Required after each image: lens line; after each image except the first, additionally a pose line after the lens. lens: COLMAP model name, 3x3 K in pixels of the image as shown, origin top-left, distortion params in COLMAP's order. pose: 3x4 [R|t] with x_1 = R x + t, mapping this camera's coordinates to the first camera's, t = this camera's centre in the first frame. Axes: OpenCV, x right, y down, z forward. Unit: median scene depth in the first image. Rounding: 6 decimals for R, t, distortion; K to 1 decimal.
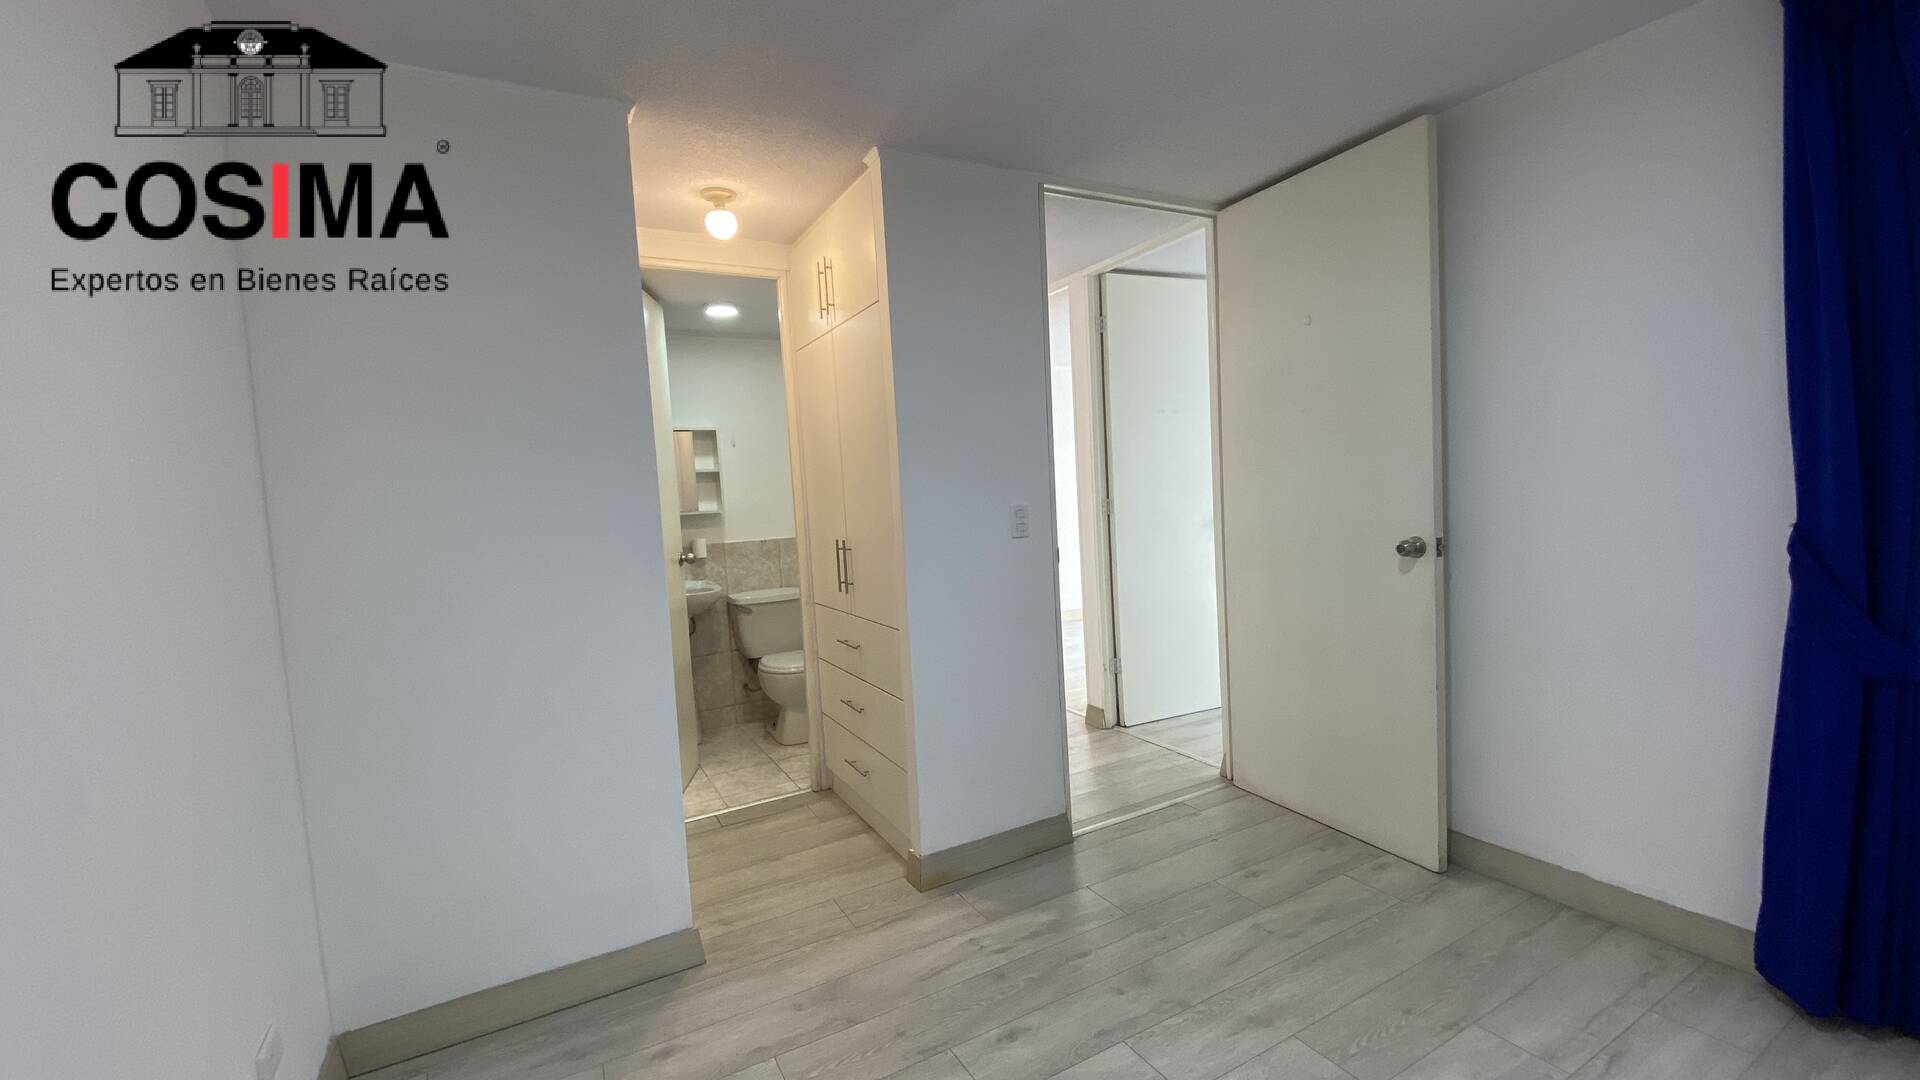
lens RADIAL K [[777.8, 0, 968.1], [0, 777.8, 540.7], [0, 0, 1]] dist [-0.010939, -0.006526]
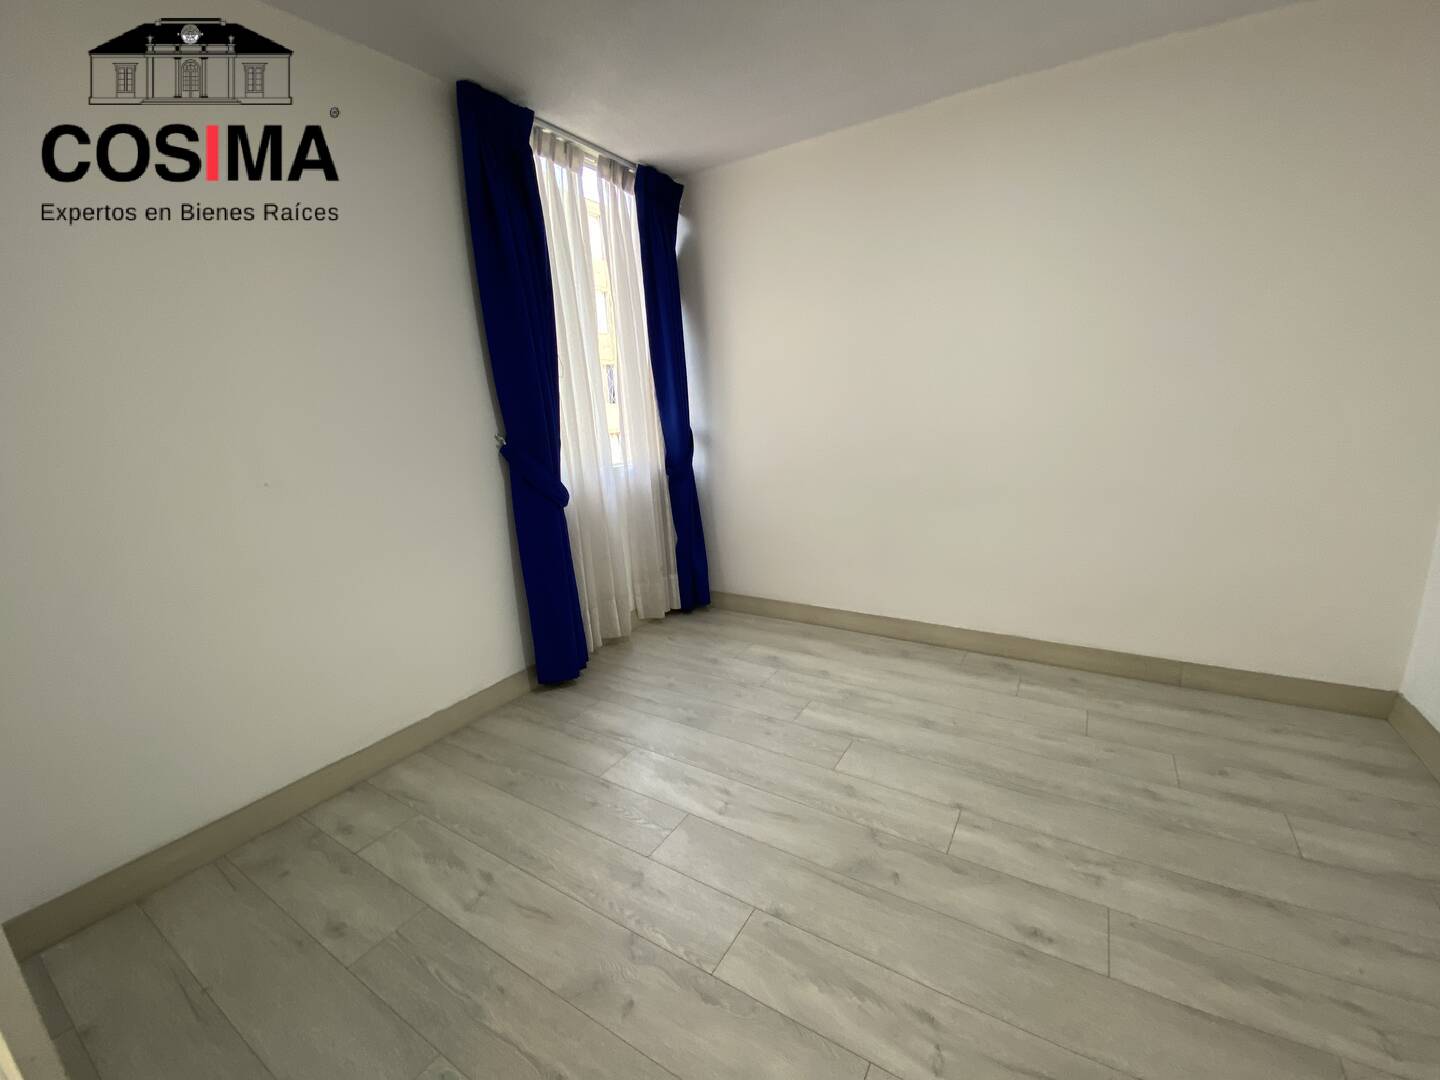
lens RADIAL K [[582.8, 0, 719.9], [0, 582.8, 542.7], [0, 0, 1]] dist [-0.010737, -0.008361]
pose [[-0.469705, -0.123605, 0.874128, -0.191104], [0.134378, 0.968602, 0.209171, 0.003816], [-0.872536, 0.215712, -0.438348, 0.659383]]
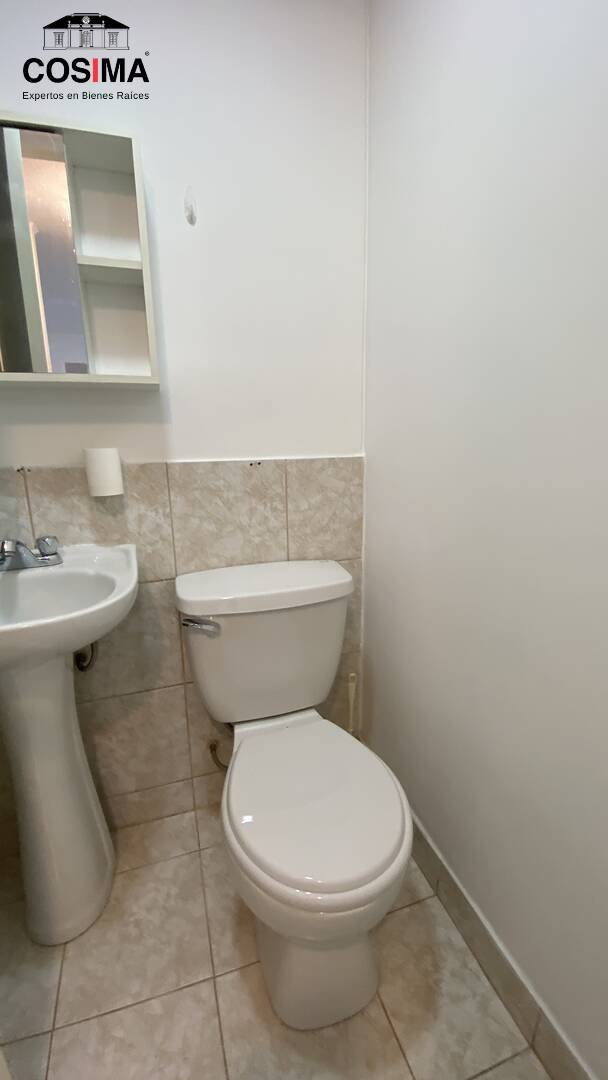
lens RADIAL K [[446.1, 0, 308.5], [0, 446.1, 544.1], [0, 0, 1]] dist [0.031894, -0.002716]
pose [[0.981975, 0.085507, -0.168562, -0.258822], [-0.053046, 0.980653, 0.188429, -0.004533], [0.181413, -0.176091, 0.967513, 1.042411]]
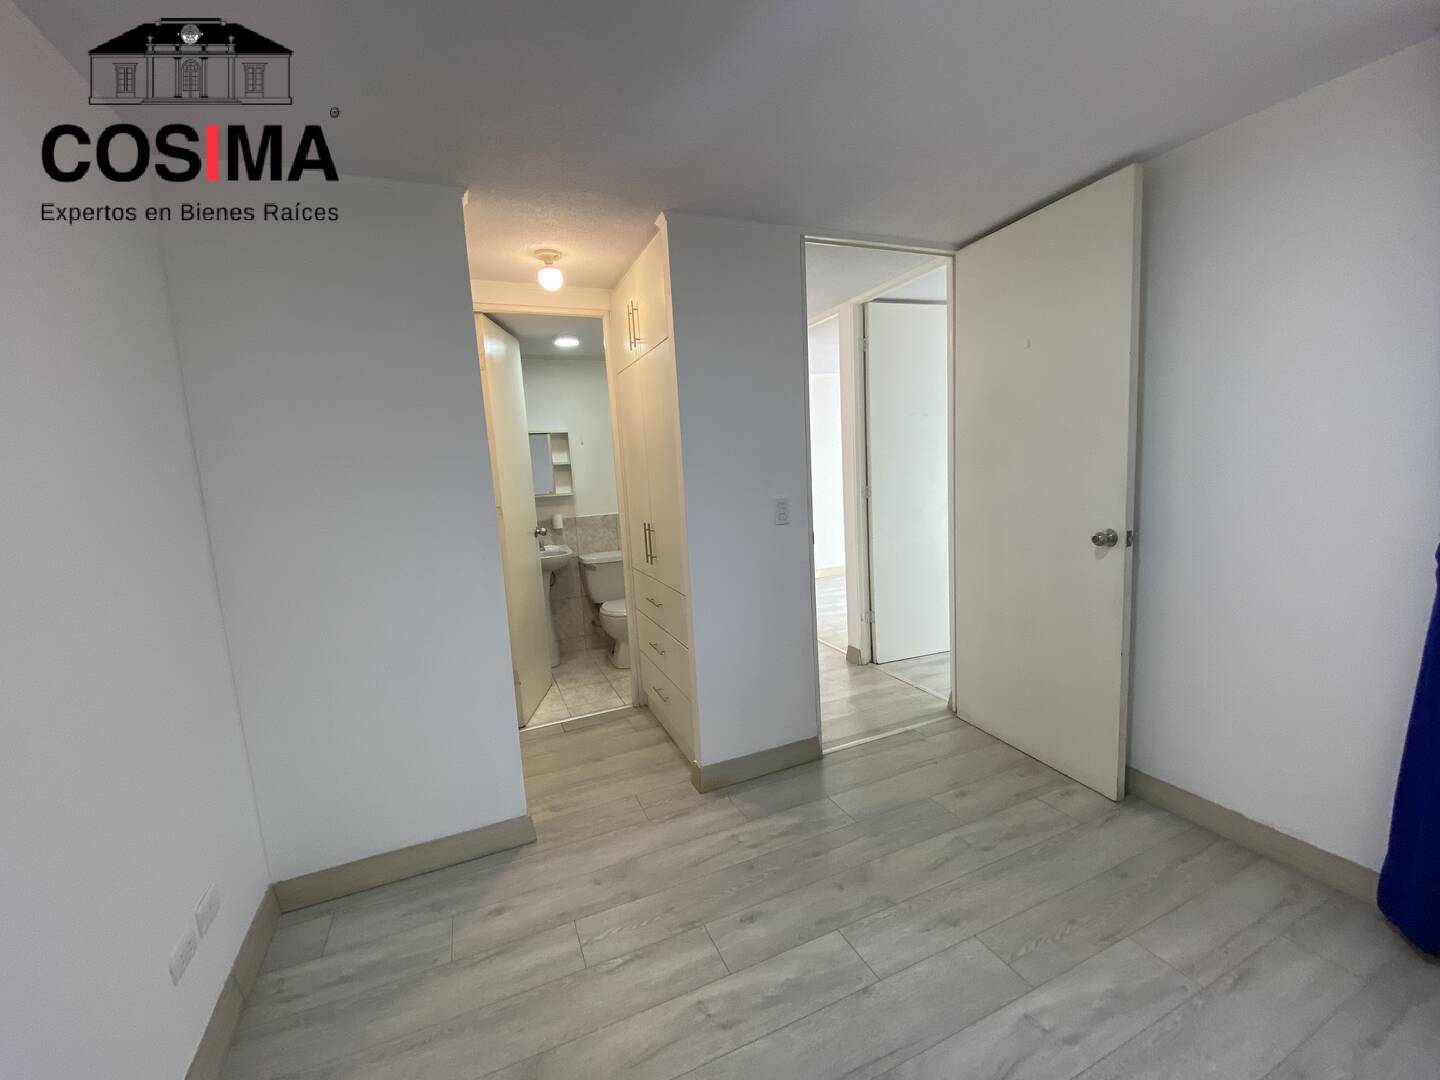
lens RADIAL K [[582.8, 0, 724.3], [0, 582.8, 540.7], [0, 0, 1]] dist [-0.010737, -0.008361]
pose [[0.994816, 0.010907, -0.101109, 0.057863], [-0.004089, 0.997718, 0.067397, -0.034107], [0.101613, -0.066634, 0.992590, 0.038357]]
